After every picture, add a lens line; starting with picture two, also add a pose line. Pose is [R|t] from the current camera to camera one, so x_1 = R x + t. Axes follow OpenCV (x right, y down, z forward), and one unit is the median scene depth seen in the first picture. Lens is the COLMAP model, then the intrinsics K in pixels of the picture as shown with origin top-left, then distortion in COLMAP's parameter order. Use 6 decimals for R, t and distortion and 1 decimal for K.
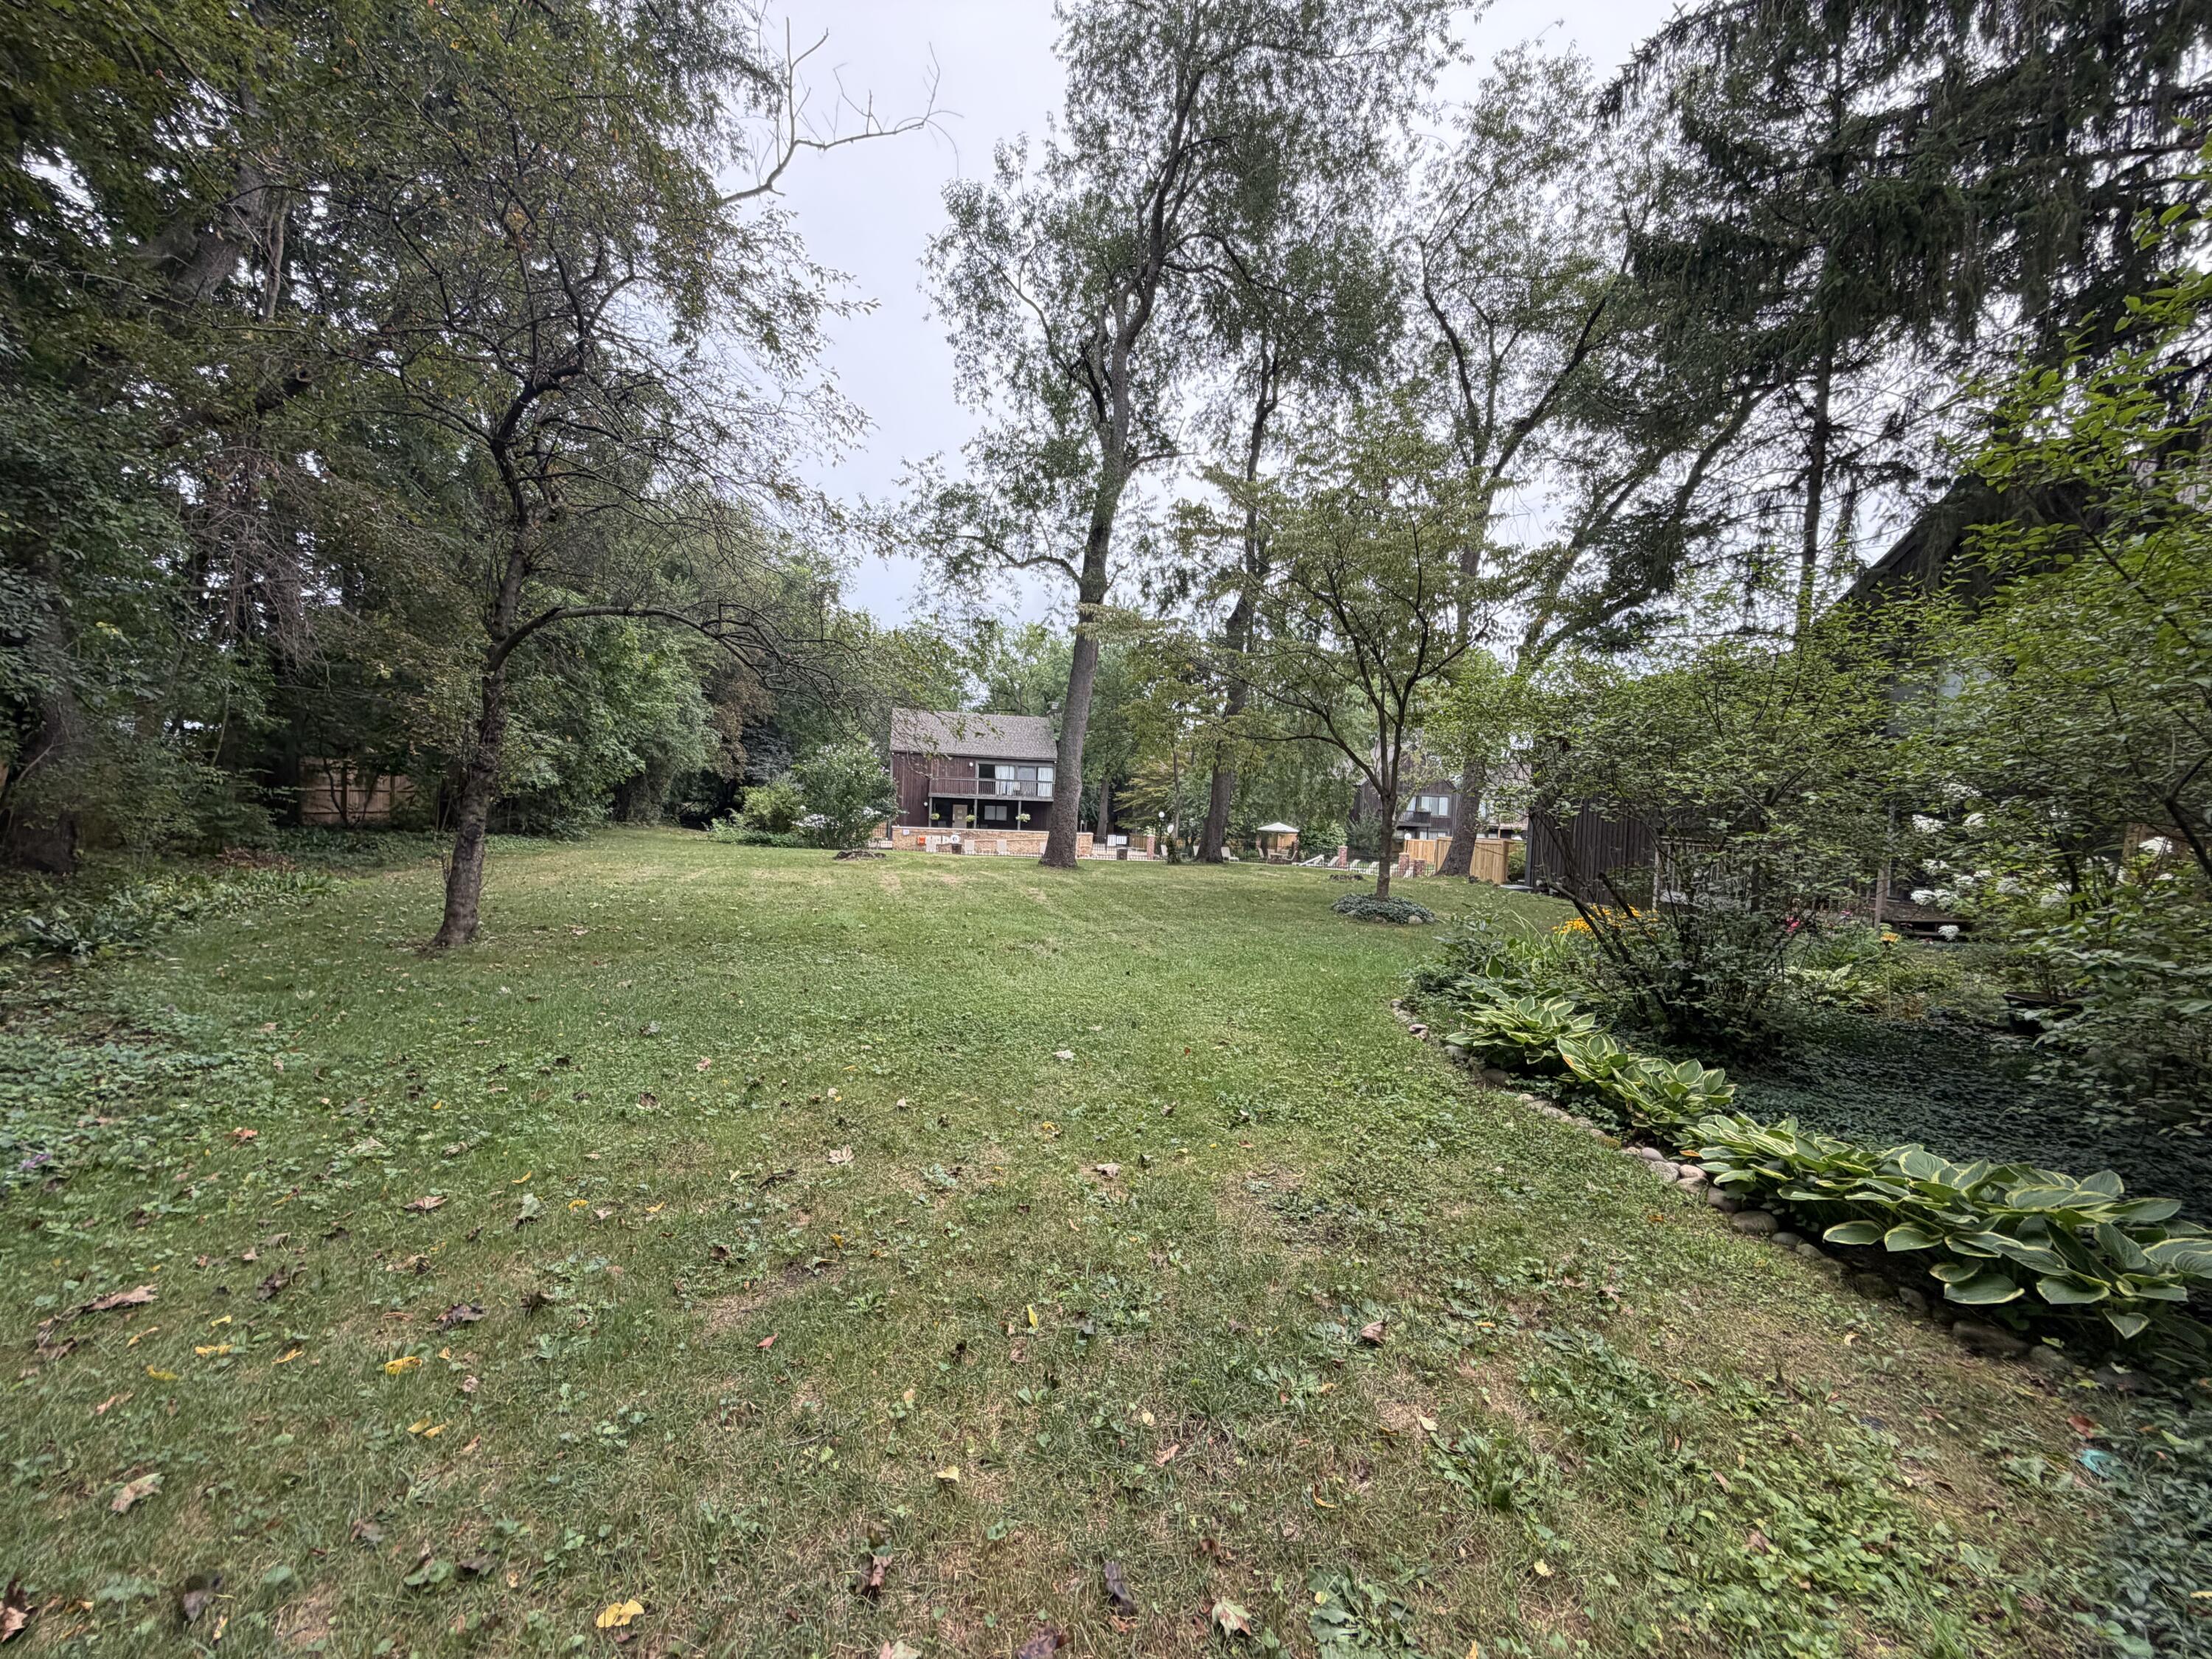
lens RADIAL K [[875.8, 0, 1107.2], [0, 875.8, 838.2], [0, 0, 1]] dist [-0.001342, 0.000215]
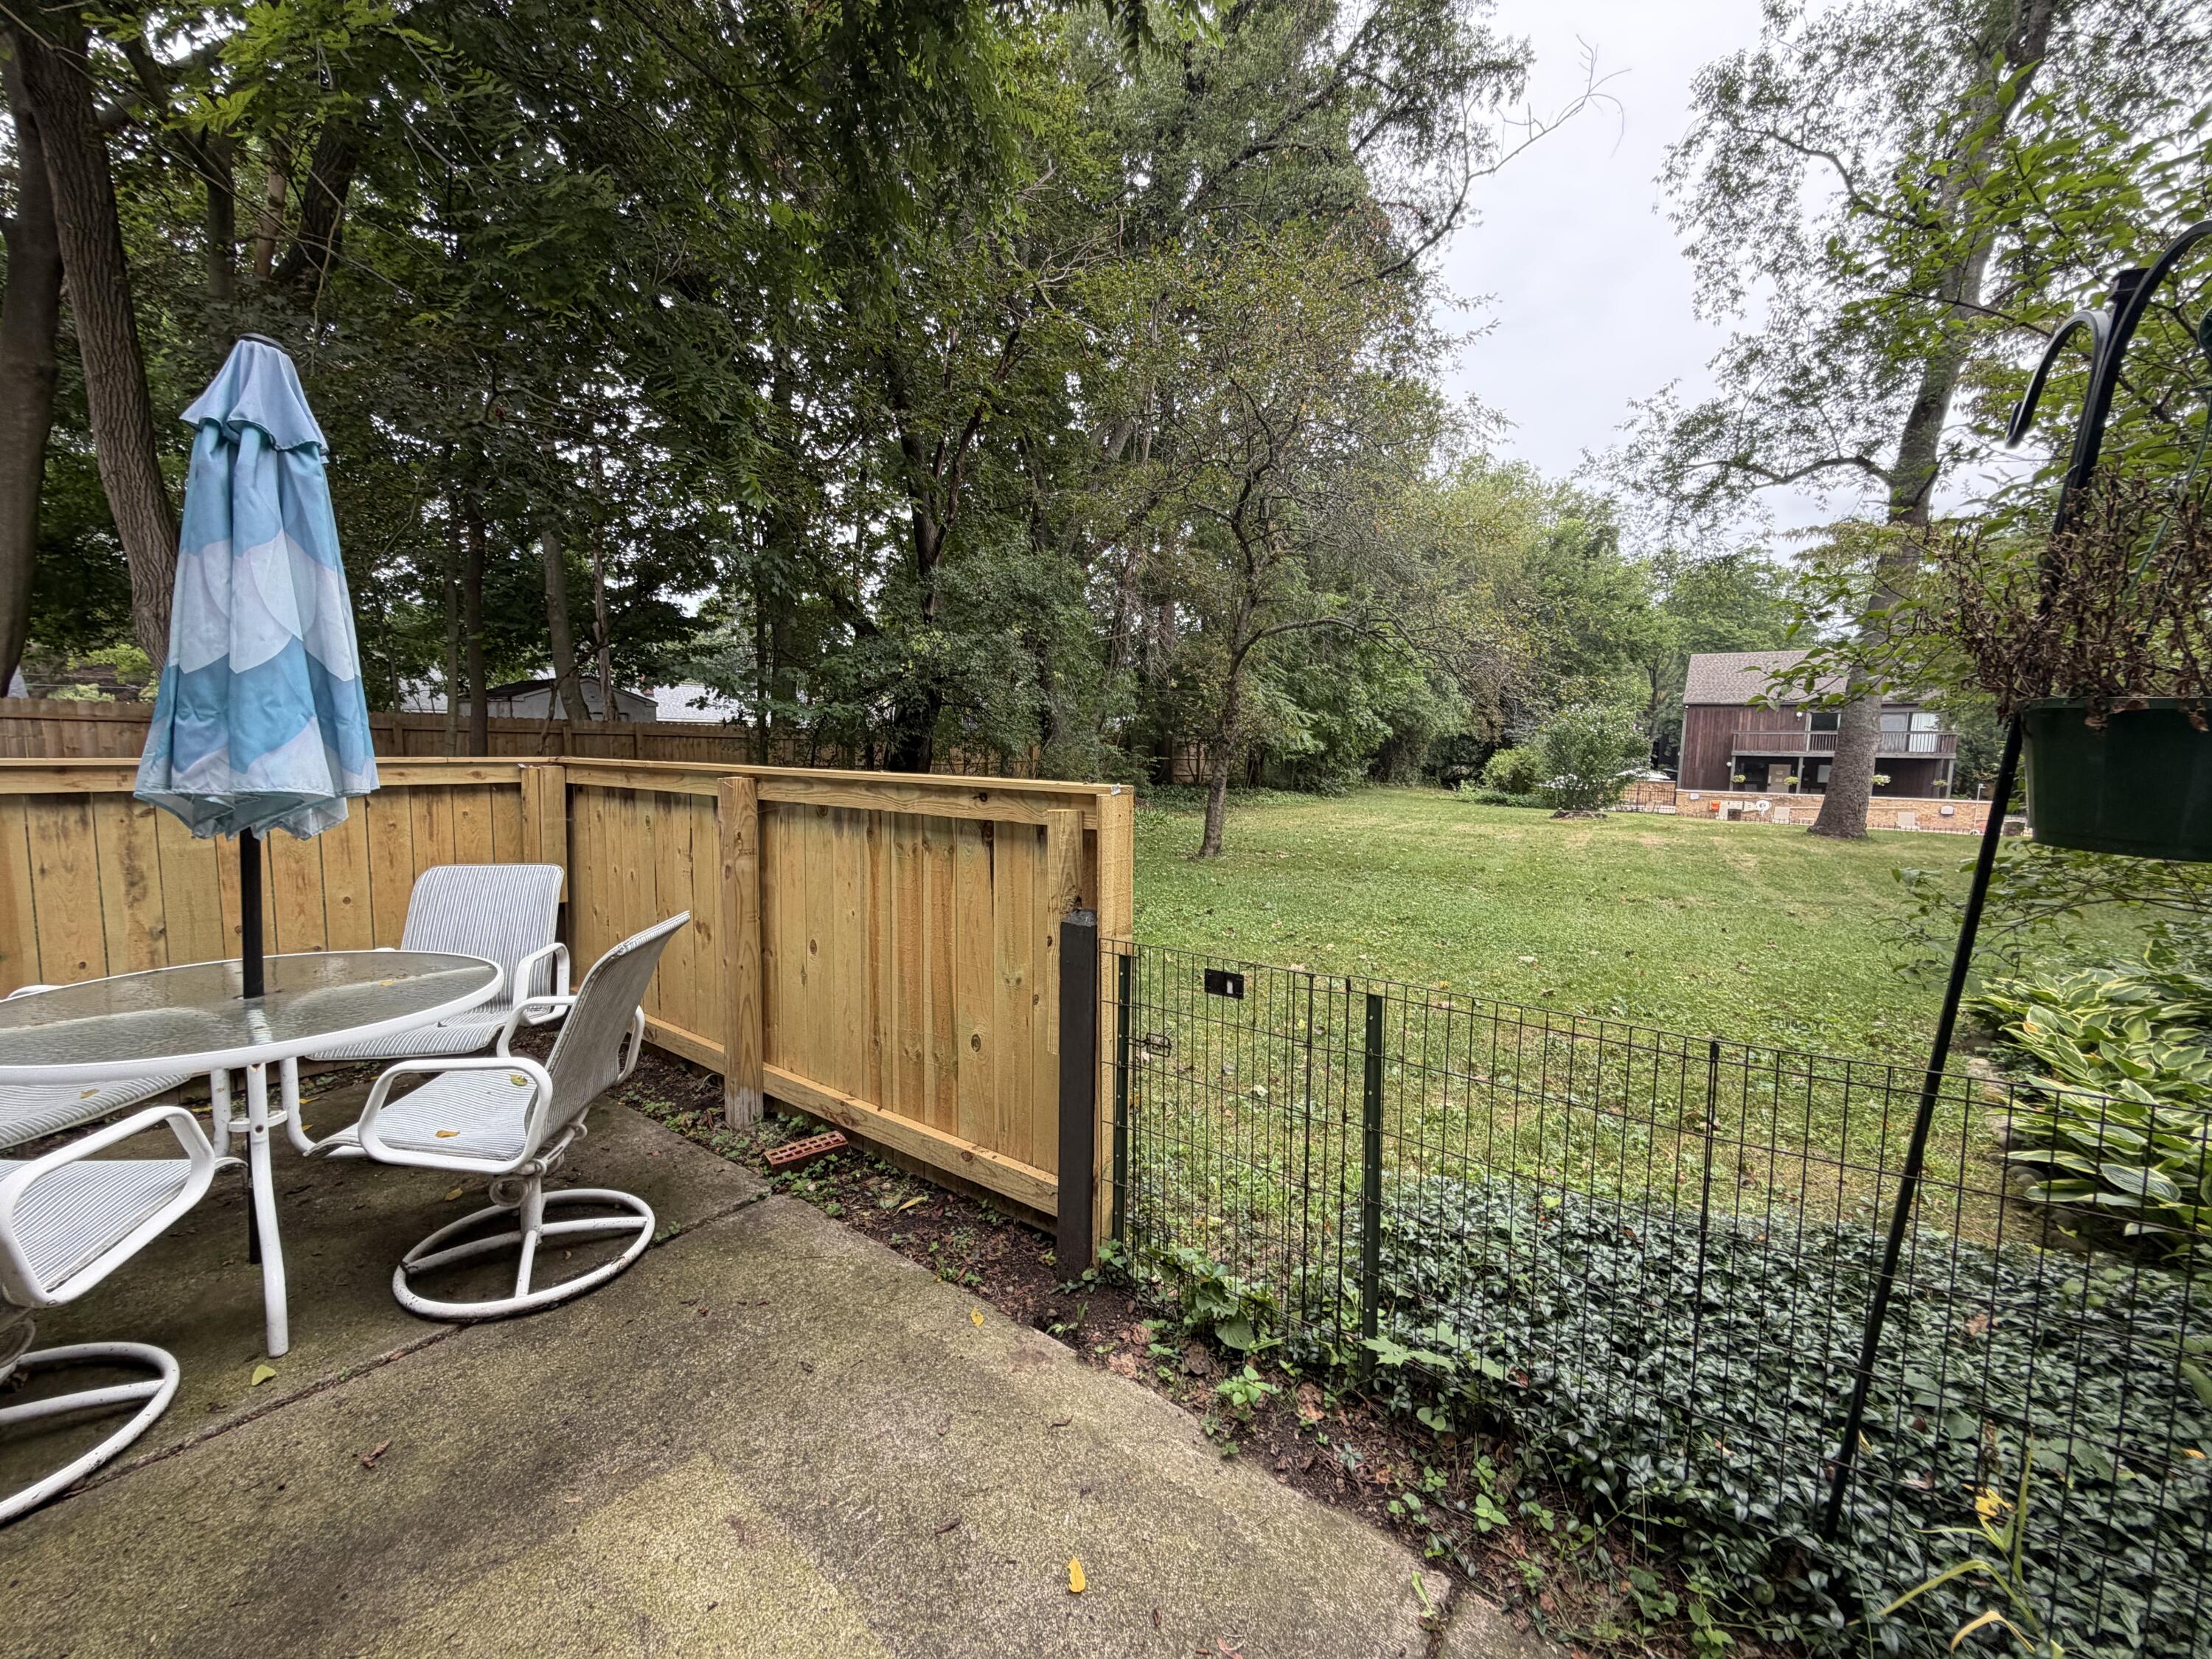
lens RADIAL K [[875.8, 0, 1104.0], [0, 875.8, 836.1], [0, 0, 1]] dist [-0.001342, 0.000215]
pose [[0.656007, 0.049622, -0.753122, 0.114894], [-0.019897, 0.998627, 0.048467, 0.005698], [0.754493, -0.016809, 0.656093, -0.058022]]
